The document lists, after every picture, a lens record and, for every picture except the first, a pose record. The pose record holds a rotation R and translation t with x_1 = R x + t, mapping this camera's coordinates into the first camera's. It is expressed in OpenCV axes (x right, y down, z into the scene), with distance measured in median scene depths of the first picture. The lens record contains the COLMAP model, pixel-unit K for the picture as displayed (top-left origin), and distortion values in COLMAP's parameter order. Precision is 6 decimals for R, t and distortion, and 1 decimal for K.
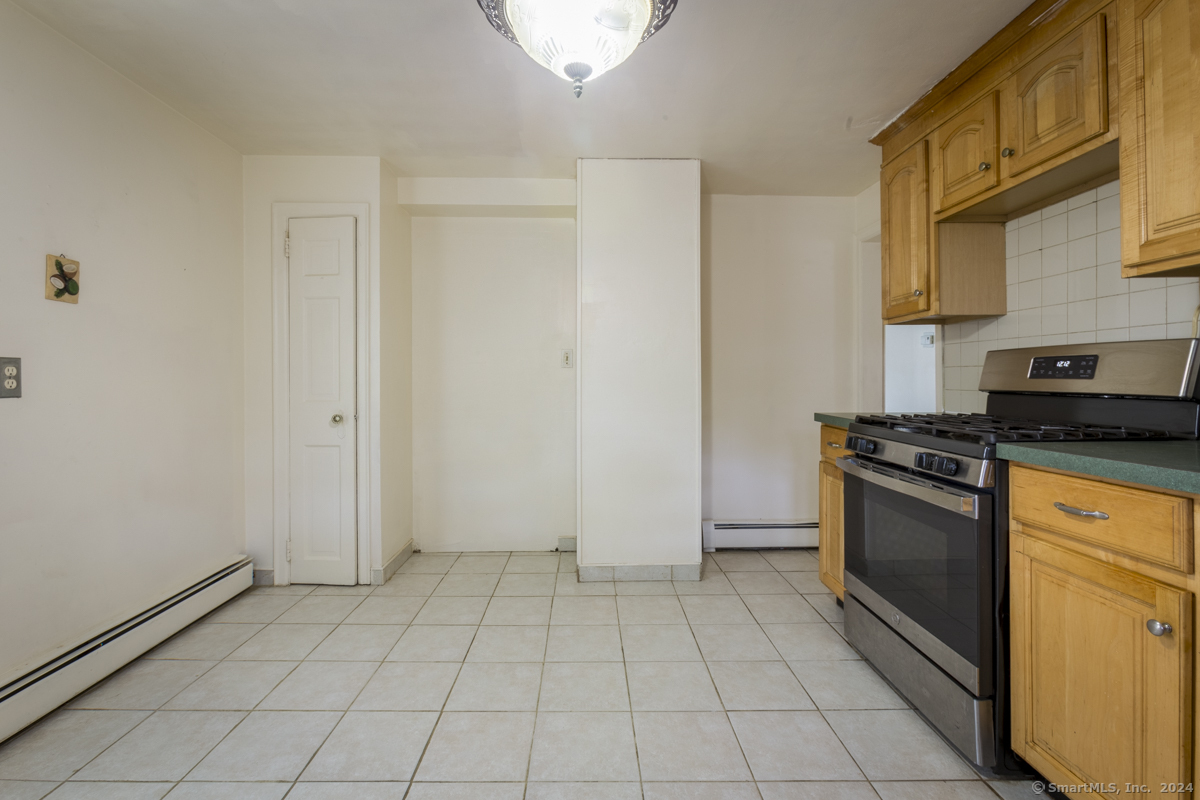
lens RADIAL K [[539.0, 0, 590.0], [0, 539.0, 381.4], [0, 0, 1]] dist [-0.017115, 0.011977]
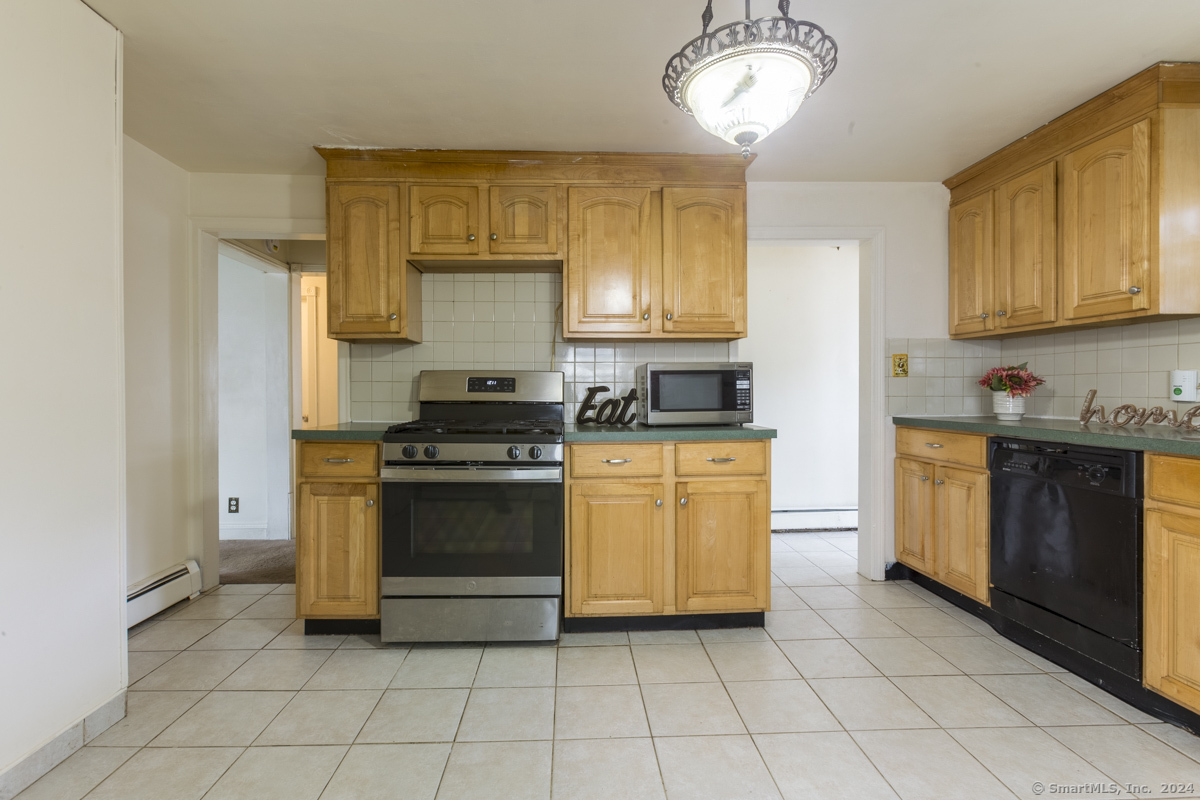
lens RADIAL K [[540.6, 0, 589.7], [0, 540.6, 396.5], [0, 0, 1]] dist [-0.017349, 0.012229]
pose [[-0.028652, -0.003723, 0.999583, -0.451320], [0.001807, 0.999991, 0.003776, 0.001240], [-0.999588, 0.001914, -0.028645, 0.507190]]
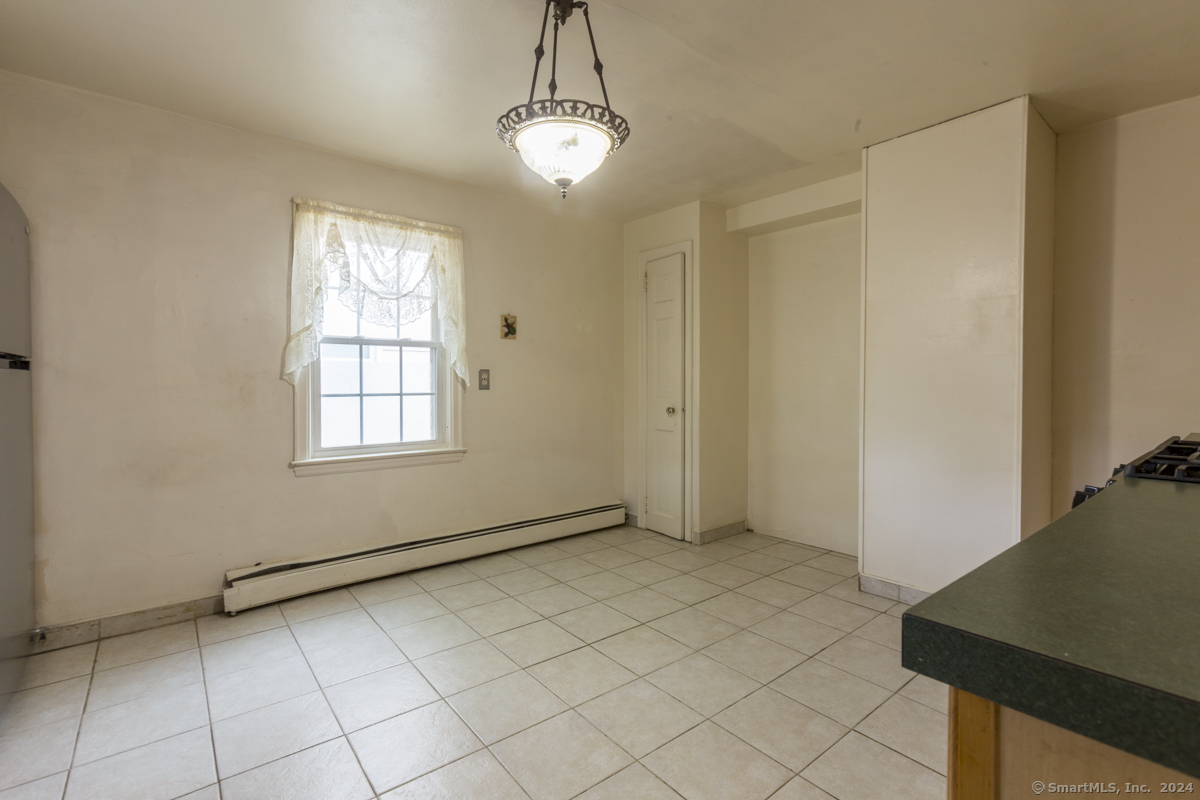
lens RADIAL K [[543.3, 0, 606.8], [0, 543.3, 391.1], [0, 0, 1]] dist [0.000134, 0.014041]
pose [[0.639239, 0.016458, -0.768832, 0.462021], [-0.003402, 0.999822, 0.018573, -0.001795], [0.769000, -0.009257, 0.639181, 0.031916]]
